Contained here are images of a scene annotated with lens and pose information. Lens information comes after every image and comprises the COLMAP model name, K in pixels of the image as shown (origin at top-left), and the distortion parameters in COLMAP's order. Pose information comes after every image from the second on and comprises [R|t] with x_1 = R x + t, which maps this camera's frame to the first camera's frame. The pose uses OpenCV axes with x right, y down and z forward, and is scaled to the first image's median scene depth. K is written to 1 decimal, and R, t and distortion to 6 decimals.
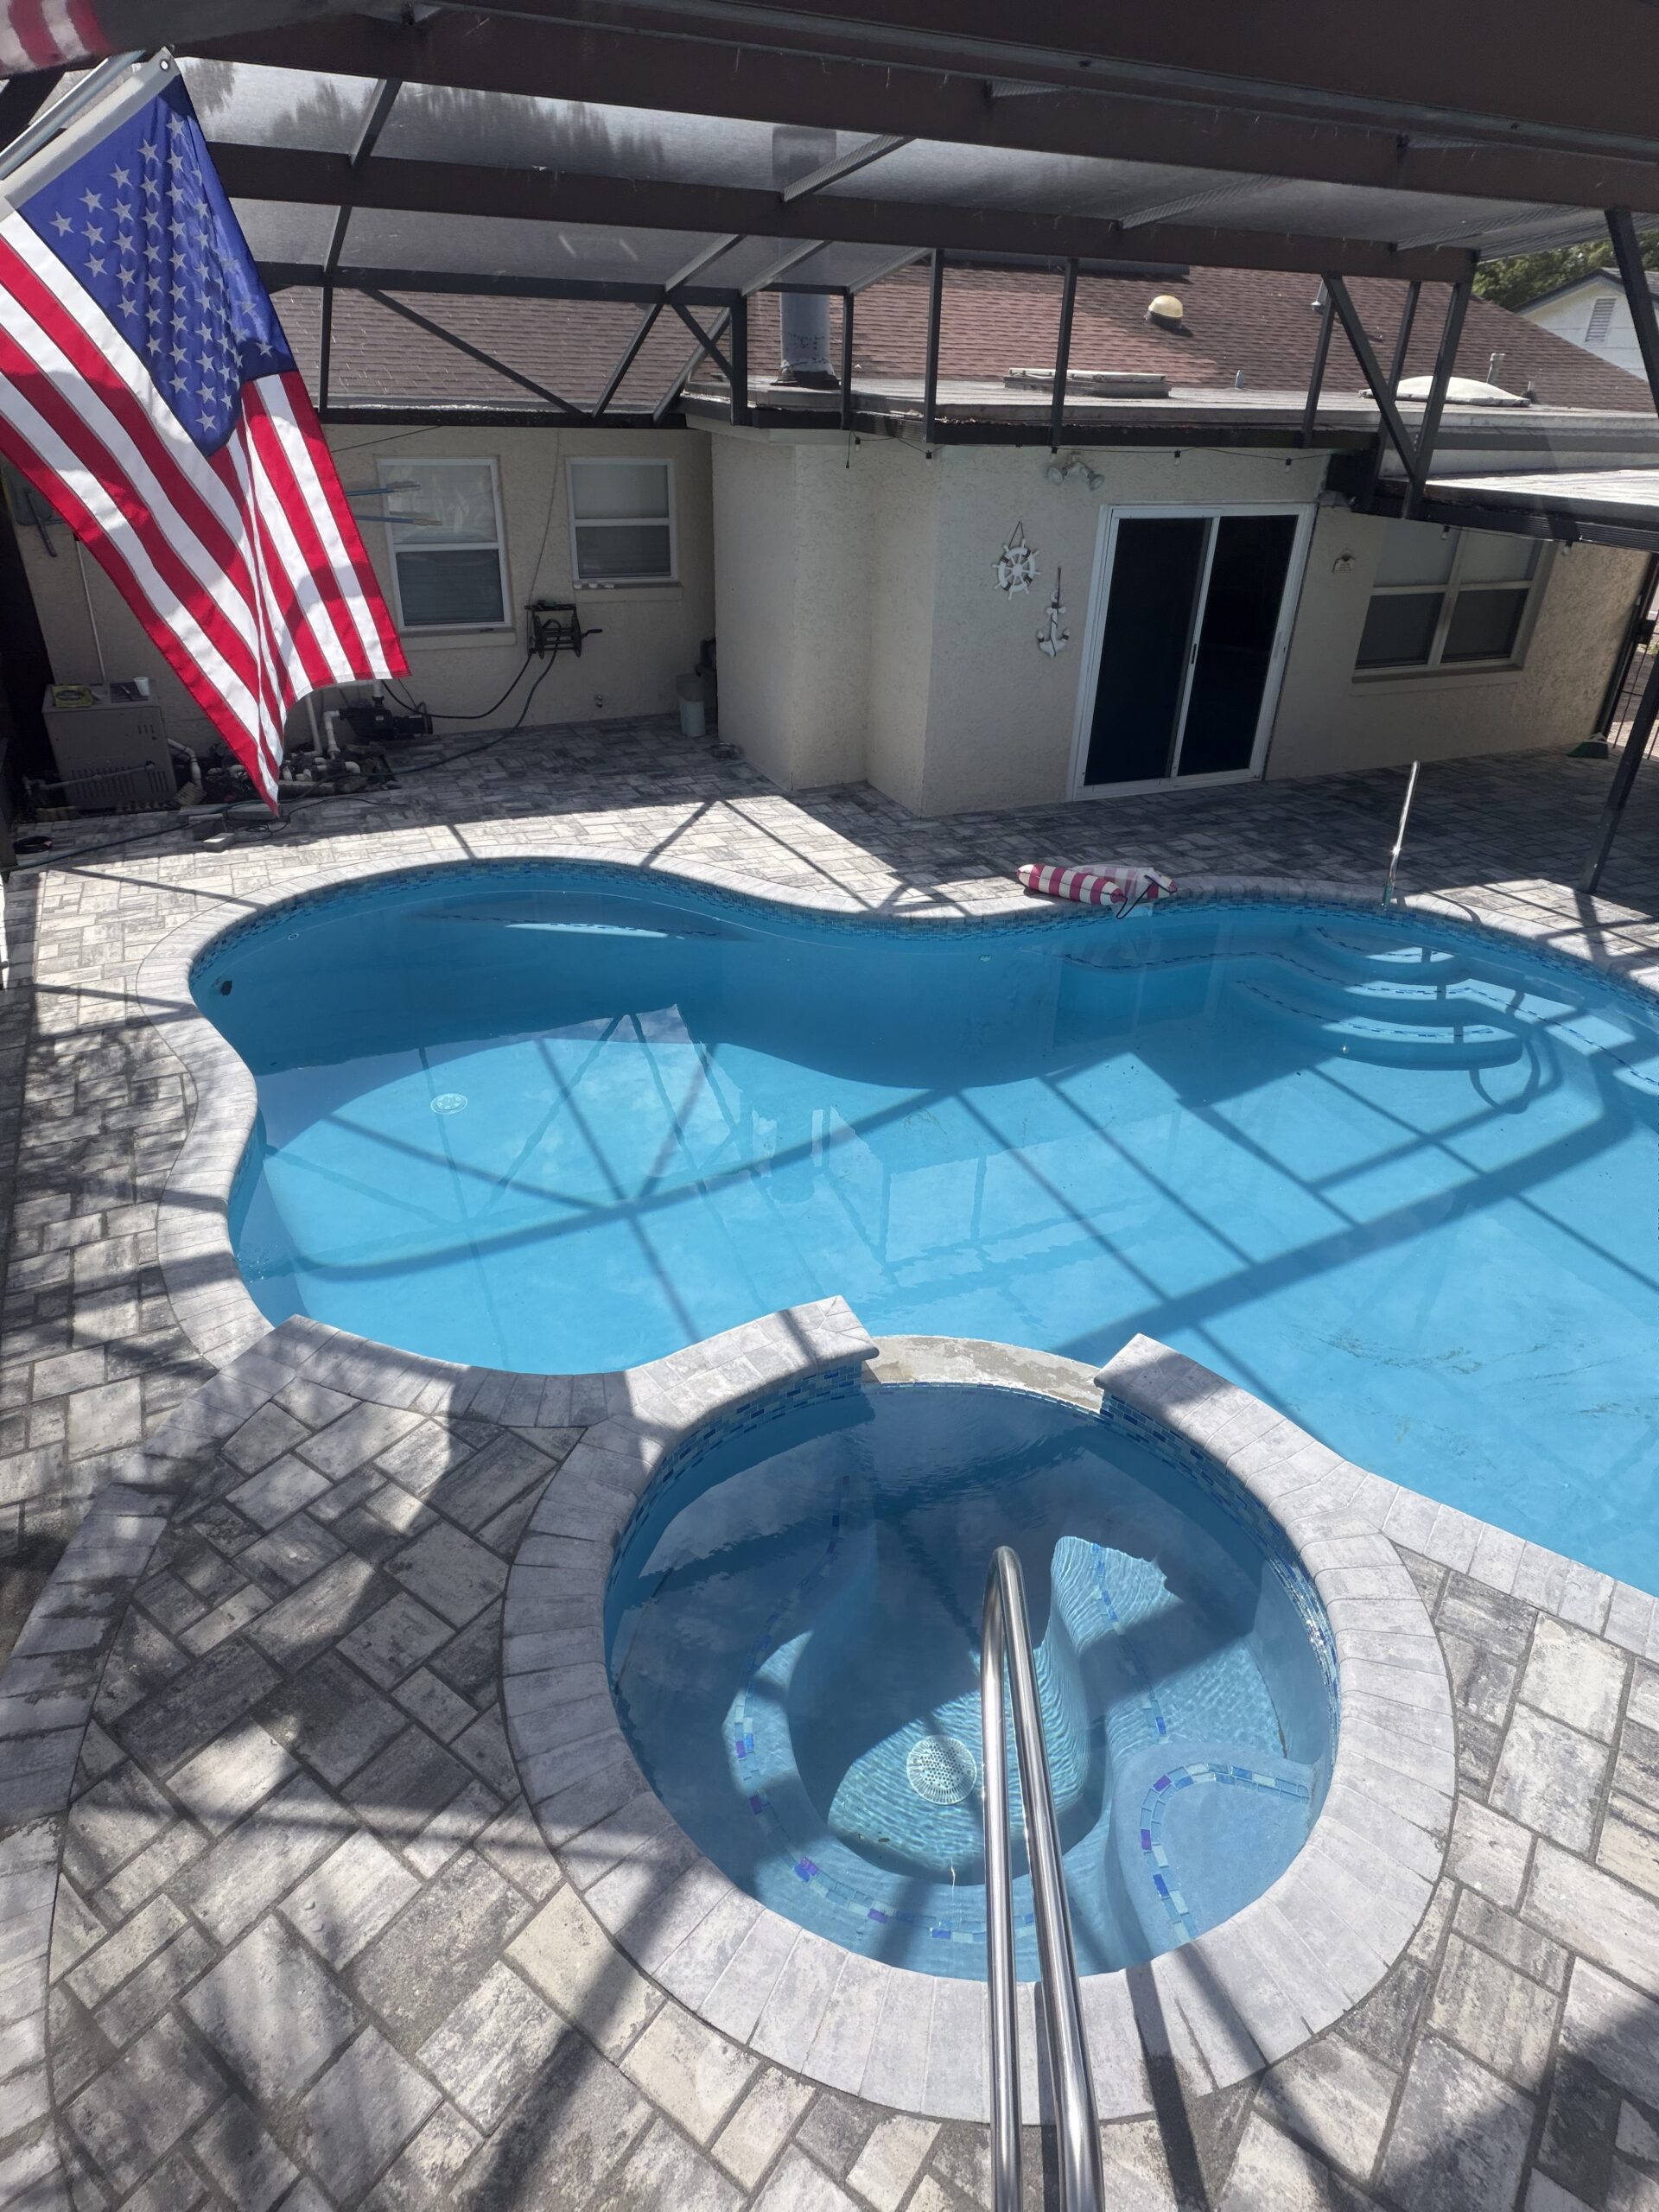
lens RADIAL K [[1282.0, 0, 873.6], [0, 1282.0, 1122.8], [0, 0, 1]] dist [-0.002738, -0.001883]
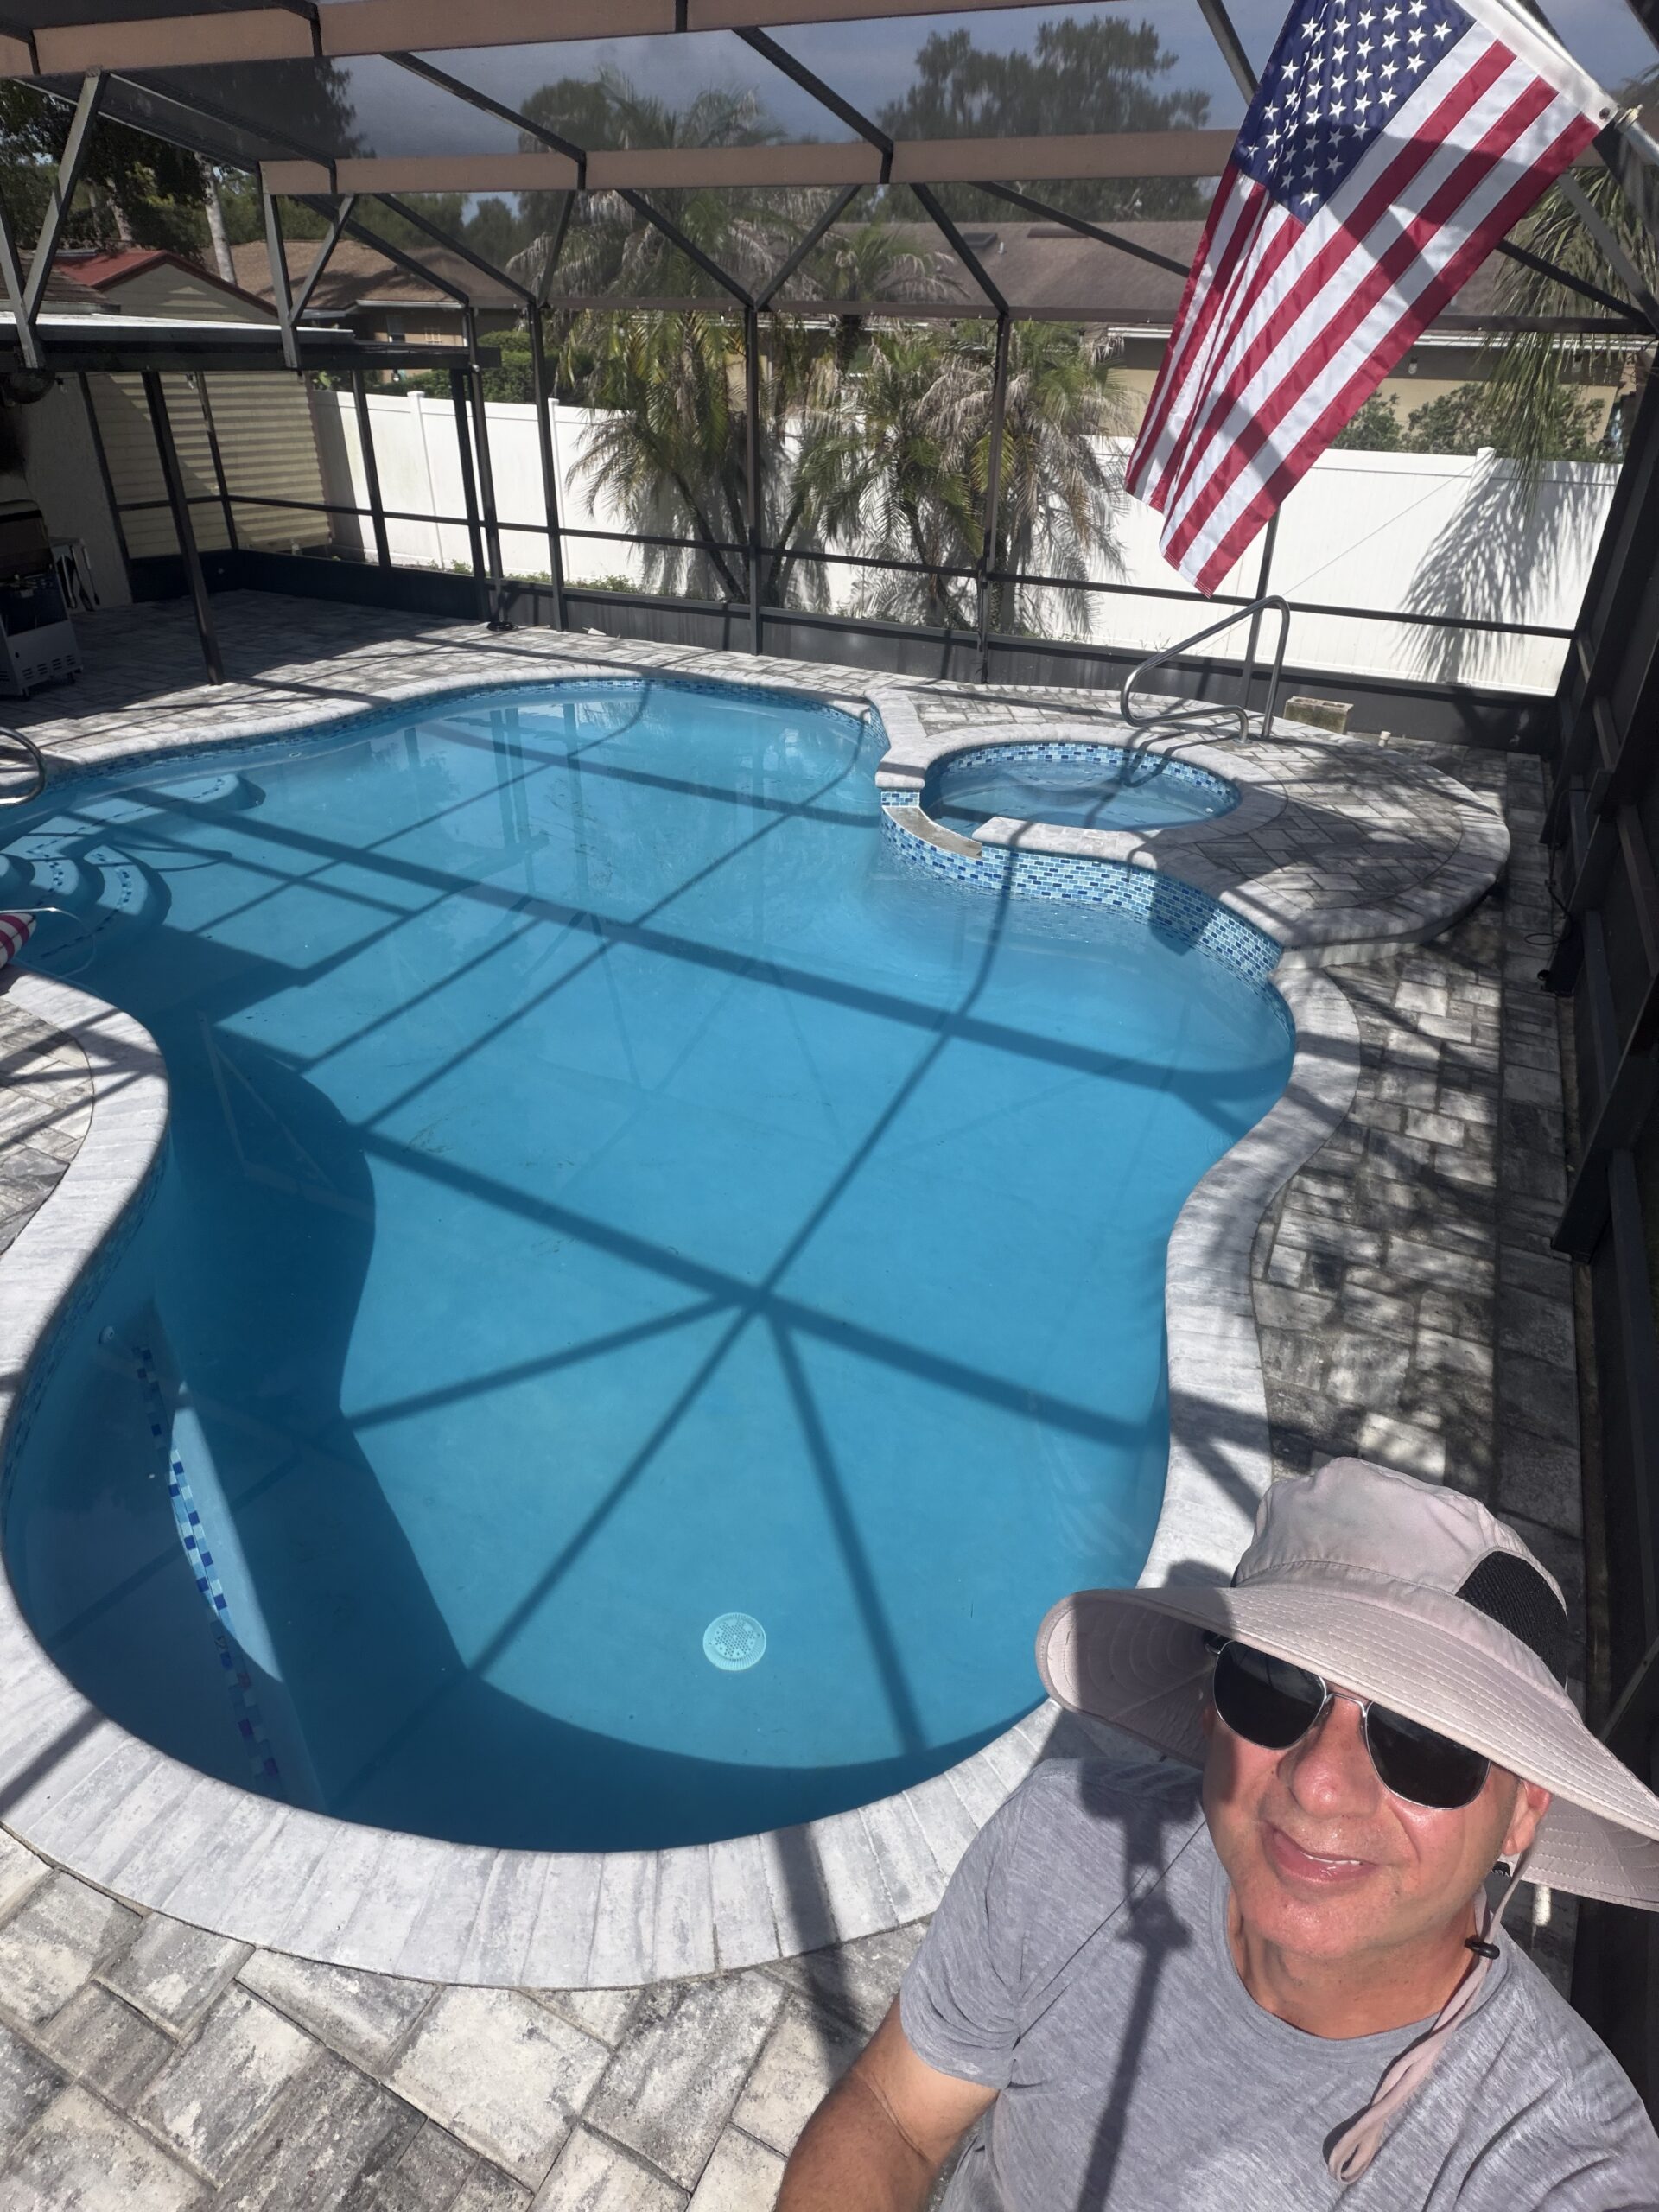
lens RADIAL K [[1282.0, 0, 818.9], [0, 1282.0, 1111.5], [0, 0, 1]] dist [-0.002738, -0.001883]
pose [[-0.608444, -0.447113, 0.655657, -0.677171], [0.369386, 0.571673, 0.732629, -0.548103], [-0.702389, 0.687954, -0.182674, 1.041944]]
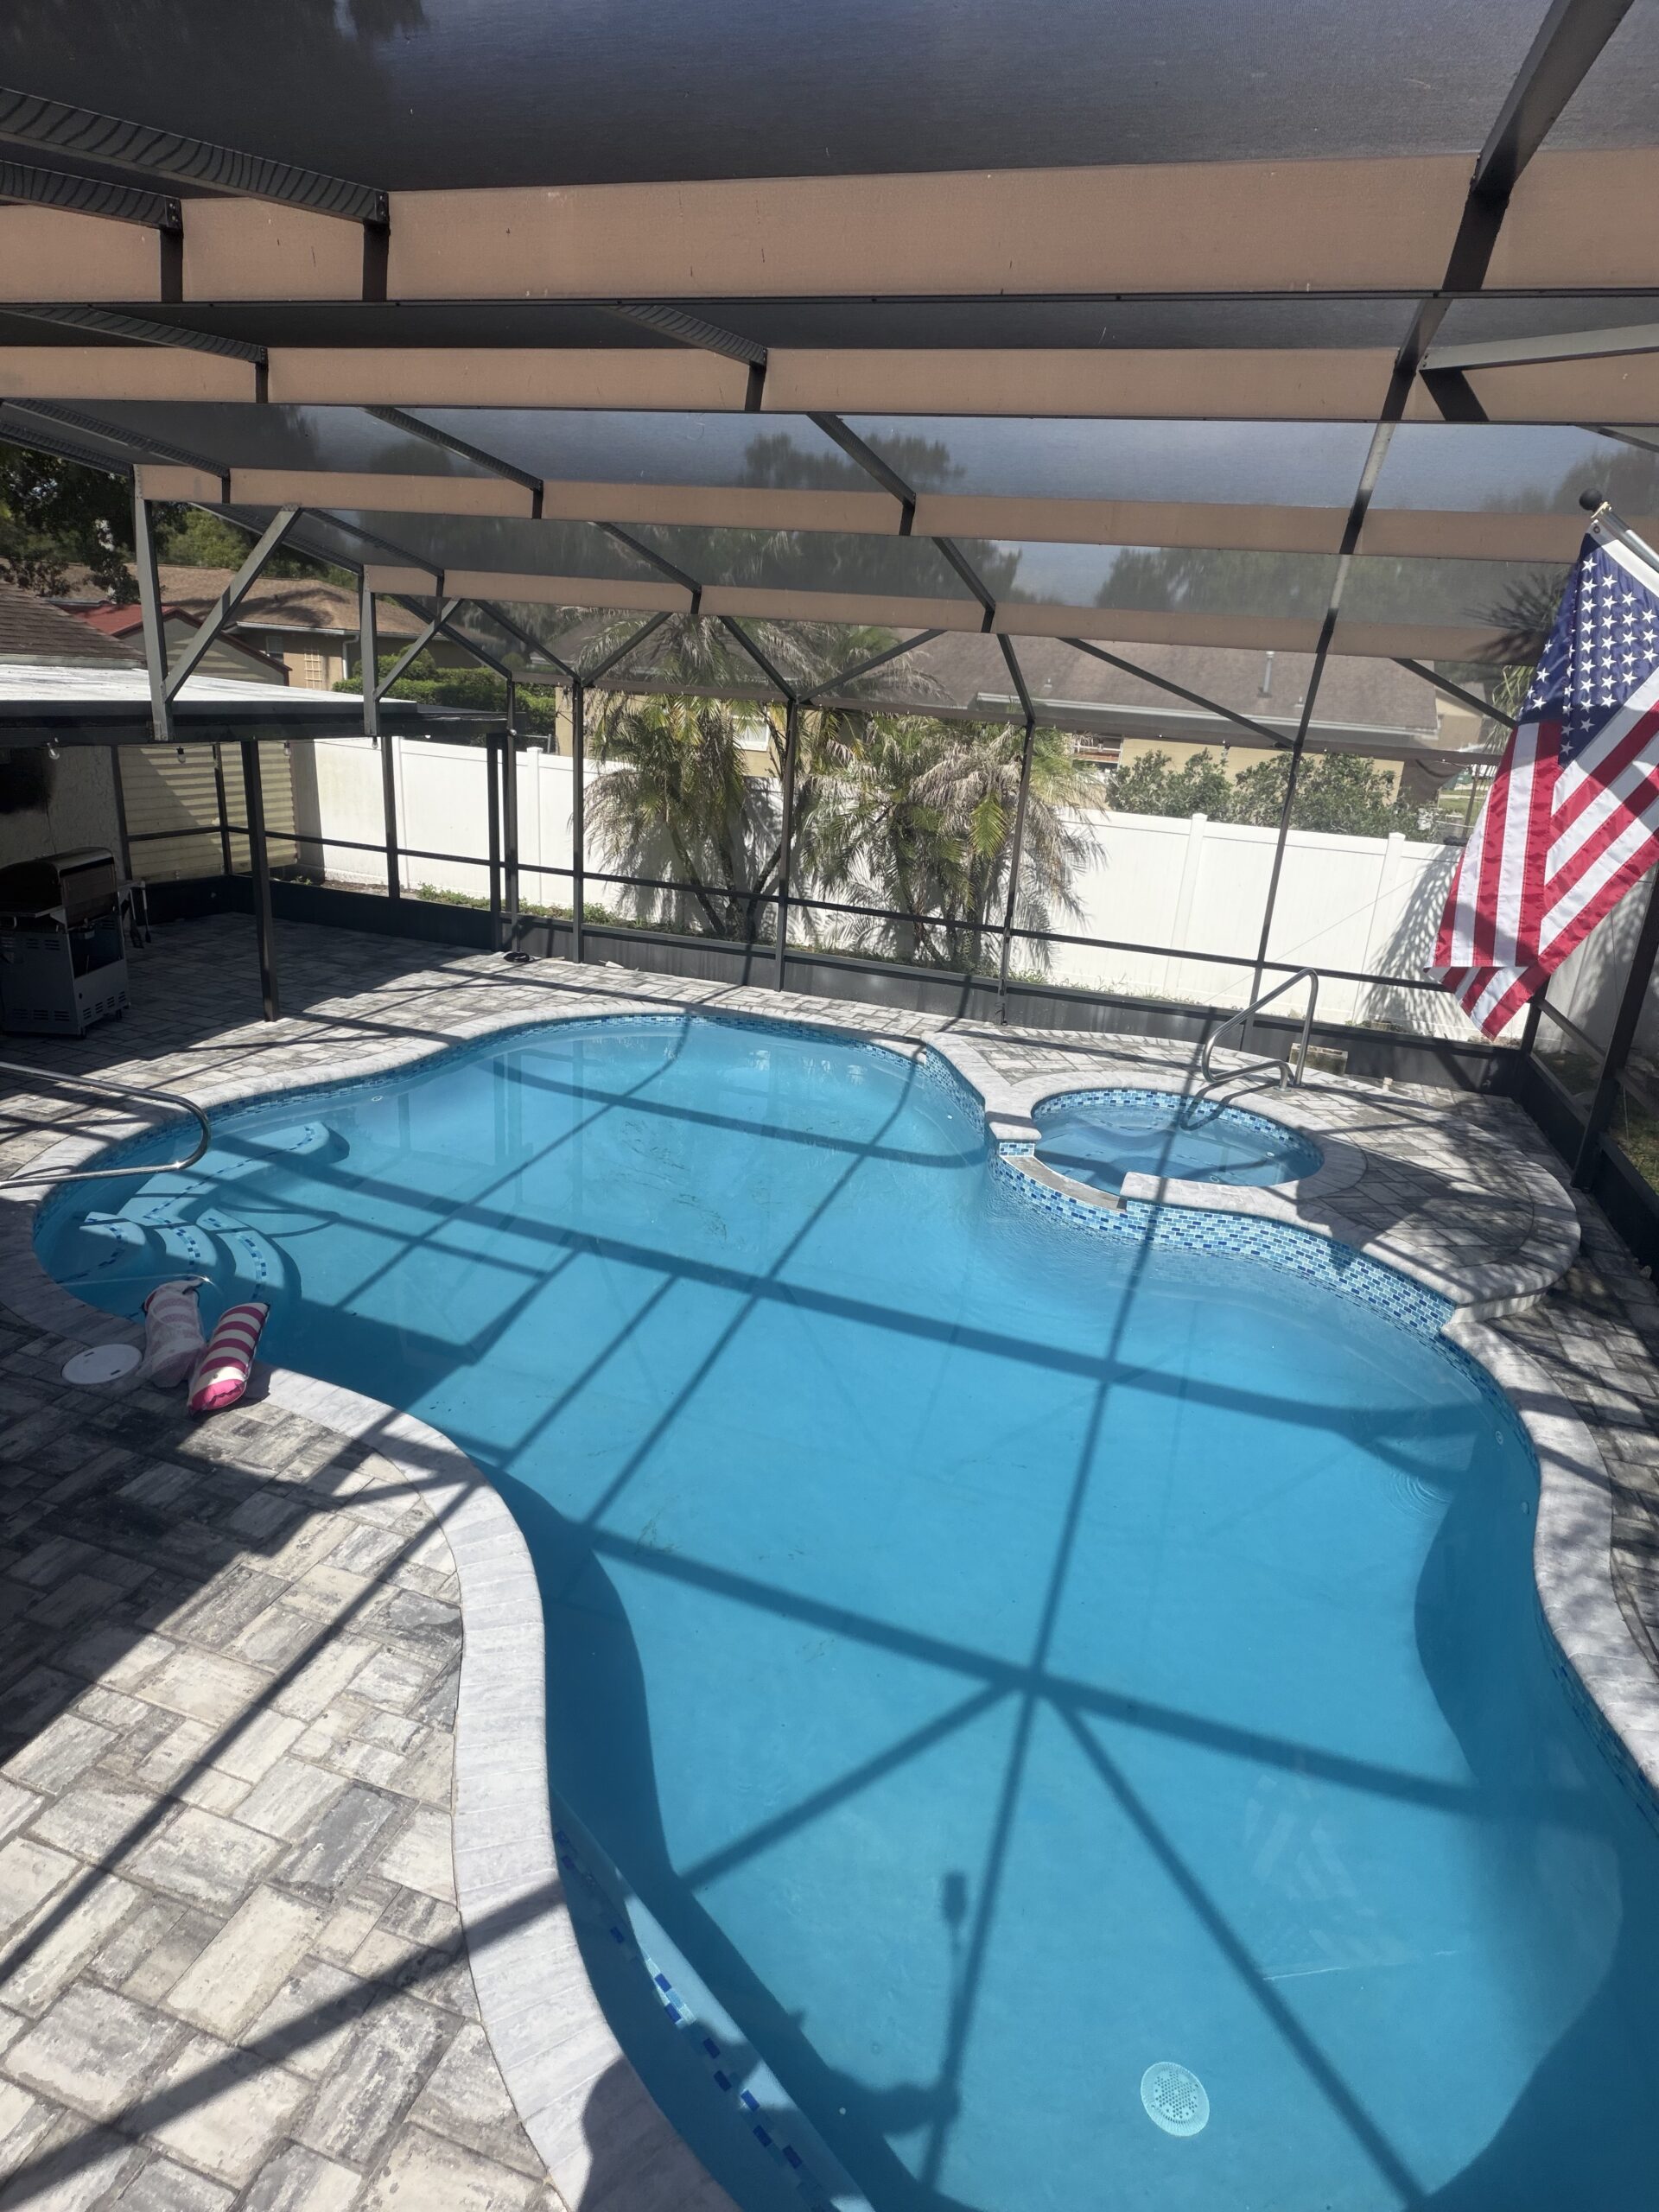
lens RADIAL K [[1282.0, 0, 833.6], [0, 1282.0, 1087.0], [0, 0, 1]] dist [-0.002738, -0.001883]
pose [[-0.716193, -0.289915, 0.634836, -0.490318], [0.272672, 0.721095, 0.636924, -0.707323], [-0.642431, 0.629263, -0.437392, 1.194618]]
